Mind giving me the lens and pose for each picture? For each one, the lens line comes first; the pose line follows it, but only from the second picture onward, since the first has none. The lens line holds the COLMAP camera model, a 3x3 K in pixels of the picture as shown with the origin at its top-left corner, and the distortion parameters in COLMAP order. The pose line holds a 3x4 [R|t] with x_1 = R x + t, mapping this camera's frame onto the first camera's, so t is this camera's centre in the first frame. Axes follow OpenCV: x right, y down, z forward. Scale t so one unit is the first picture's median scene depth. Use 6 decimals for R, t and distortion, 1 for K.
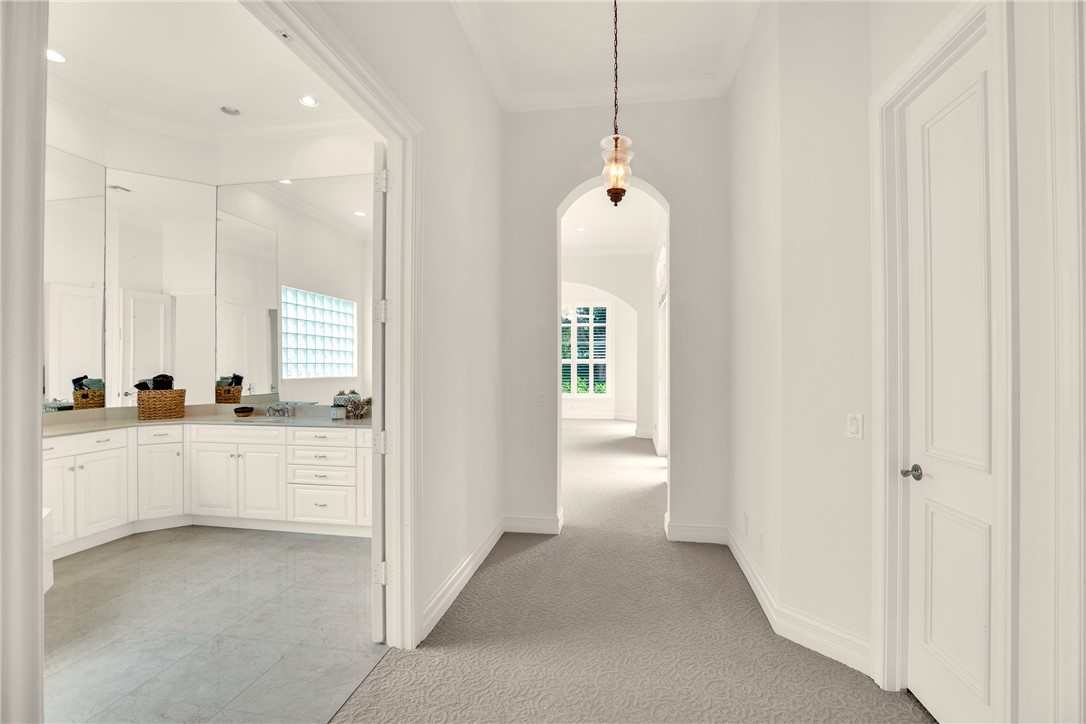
lens RADIAL K [[491.8, 0, 548.7], [0, 491.8, 366.0], [0, 0, 1]] dist [-0.031025, 0.003556]
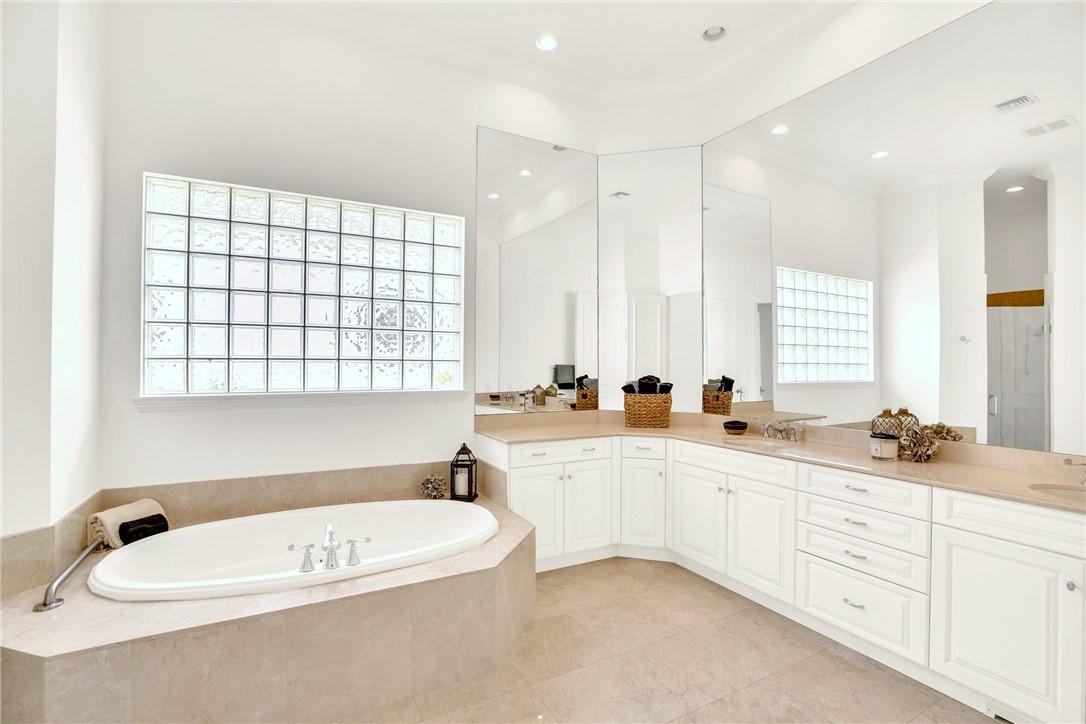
lens RADIAL K [[491.8, 0, 543.5], [0, 491.8, 363.3], [0, 0, 1]] dist [-0.031025, 0.003556]
pose [[0.602766, 0.002938, -0.797913, -0.214358], [-0.006268, 0.999980, -0.001053, -0.002709], [0.797894, 0.005635, 0.602772, 0.324322]]
